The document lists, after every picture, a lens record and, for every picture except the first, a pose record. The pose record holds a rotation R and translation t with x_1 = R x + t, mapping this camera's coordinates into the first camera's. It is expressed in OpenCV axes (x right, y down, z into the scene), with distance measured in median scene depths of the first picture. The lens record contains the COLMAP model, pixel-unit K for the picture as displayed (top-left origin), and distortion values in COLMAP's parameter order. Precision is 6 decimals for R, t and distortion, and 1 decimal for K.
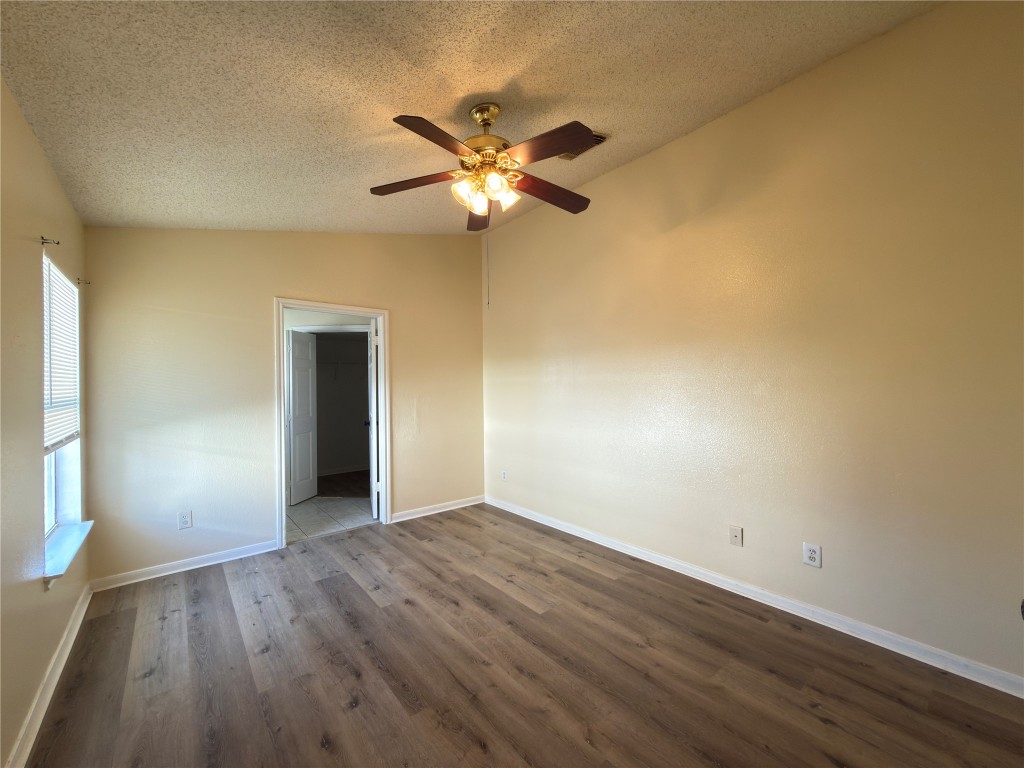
lens RADIAL K [[408.5, 0, 512.0], [0, 408.5, 386.6], [0, 0, 1]] dist [0.004204, -0.000702]
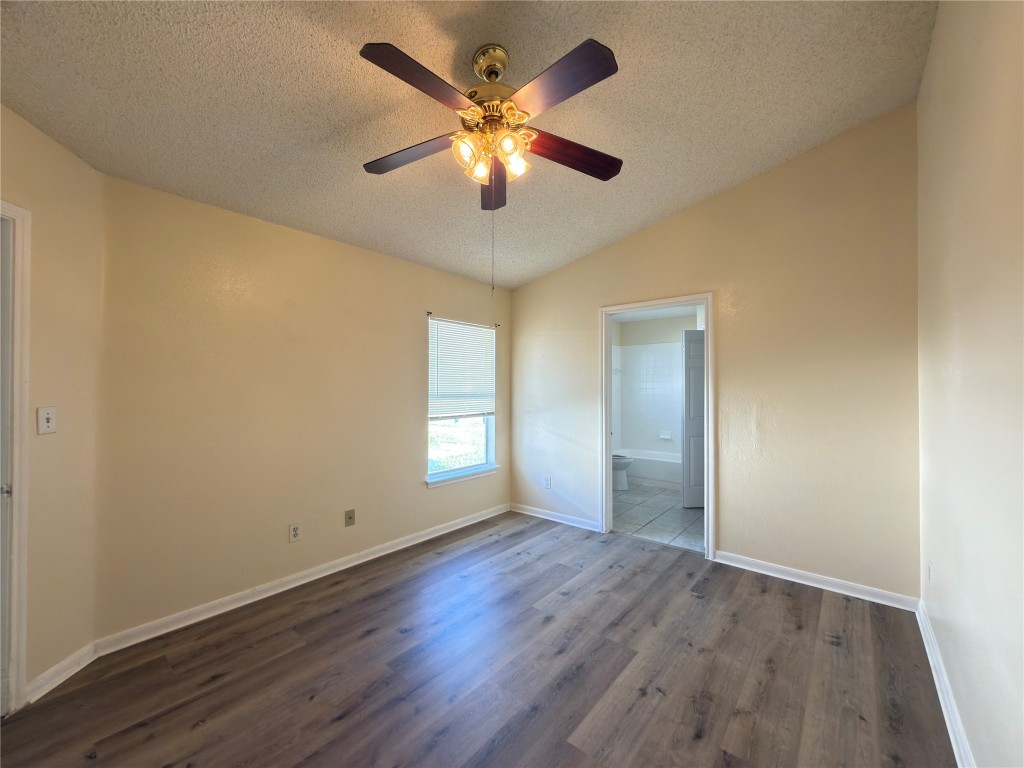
lens RADIAL K [[408.5, 0, 512.0], [0, 408.5, 386.6], [0, 0, 1]] dist [0.004204, -0.000702]
pose [[0.187716, 0.007558, -0.982194, 0.513704], [-0.006187, 0.999960, 0.006512, -0.007346], [0.982204, 0.004854, 0.187756, 0.588959]]
